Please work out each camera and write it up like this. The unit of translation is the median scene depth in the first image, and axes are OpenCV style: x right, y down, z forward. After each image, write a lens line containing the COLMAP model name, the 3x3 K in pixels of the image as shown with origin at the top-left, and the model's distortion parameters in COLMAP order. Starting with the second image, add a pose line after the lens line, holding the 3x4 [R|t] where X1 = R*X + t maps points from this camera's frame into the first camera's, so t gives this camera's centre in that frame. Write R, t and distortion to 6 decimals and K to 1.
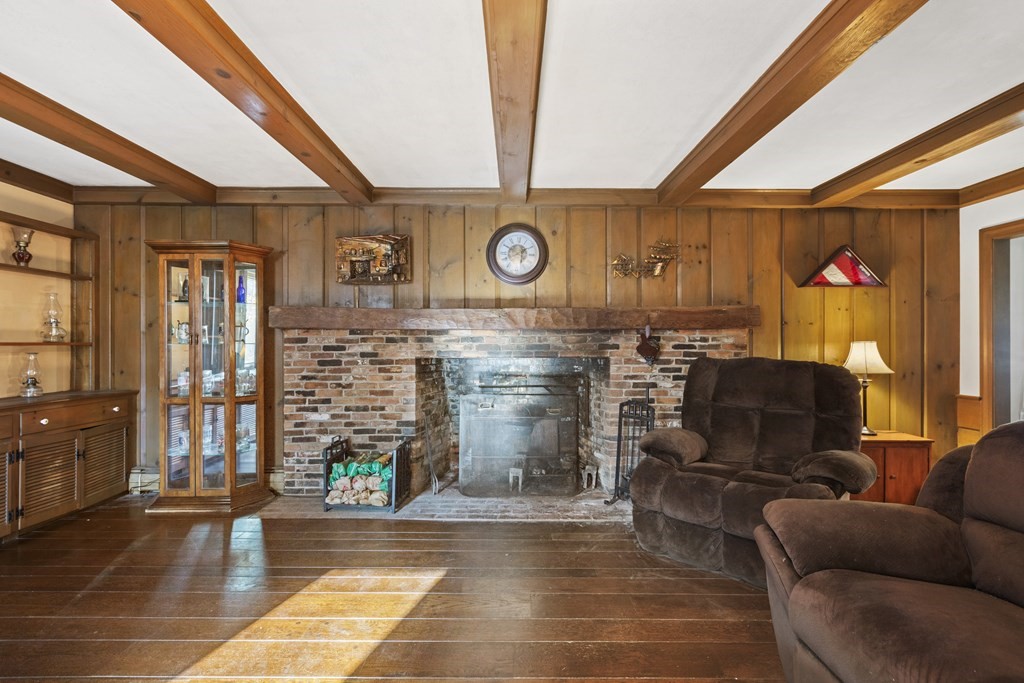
lens RADIAL K [[457.2, 0, 511.9], [0, 457.2, 345.4], [0, 0, 1]] dist [0.001556, 0.000452]
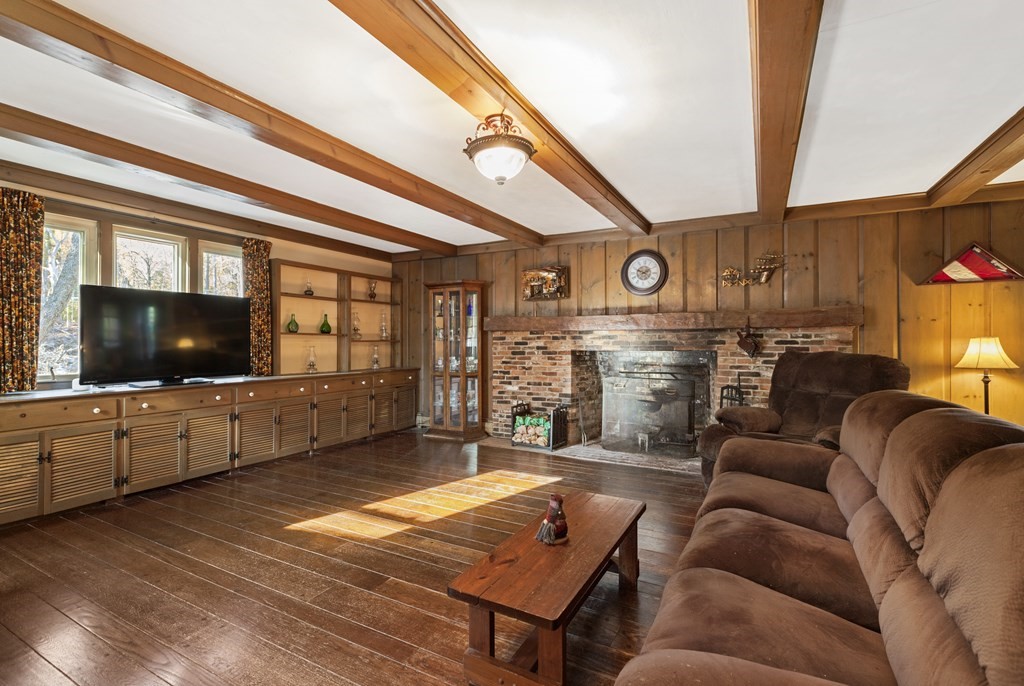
lens RADIAL K [[465.3, 0, 512.6], [0, 465.3, 339.3], [0, 0, 1]] dist [0.001829, 0.000428]
pose [[0.880746, -0.003486, -0.473577, 0.322988], [0.001400, 0.999988, -0.004758, -0.000515], [0.473588, 0.003527, 0.880740, -0.381988]]
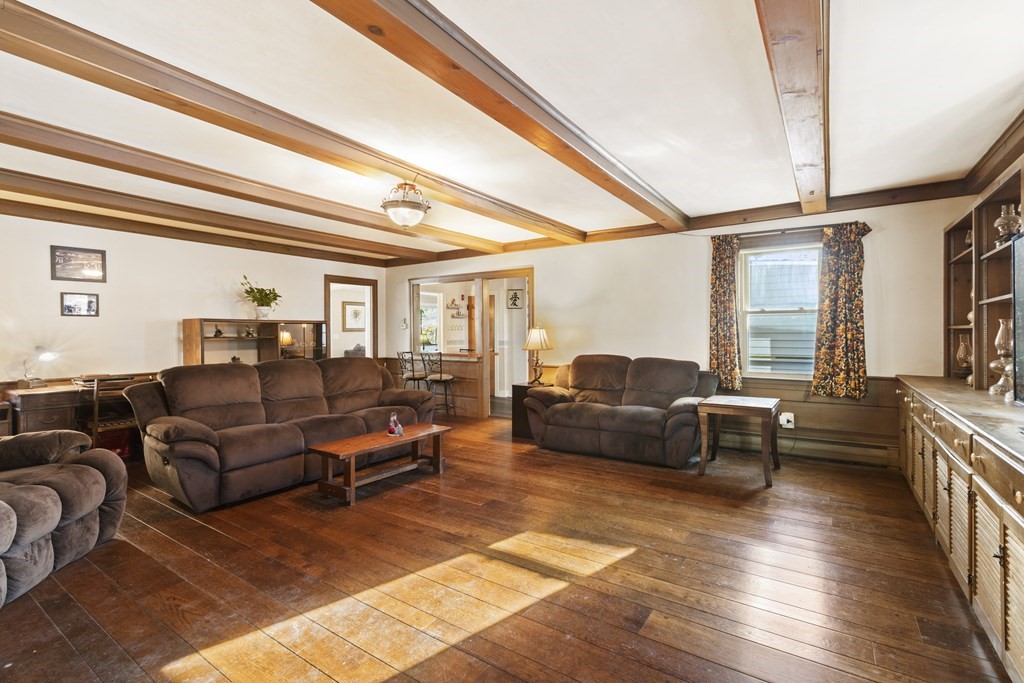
lens RADIAL K [[461.9, 0, 515.6], [0, 461.9, 340.6], [0, 0, 1]] dist [0.000603, 0.000006]
pose [[-0.828596, -0.005468, 0.559820, -0.695659], [0.004117, 0.999866, 0.015860, -0.004771], [-0.559831, 0.015446, -0.828463, 0.815801]]
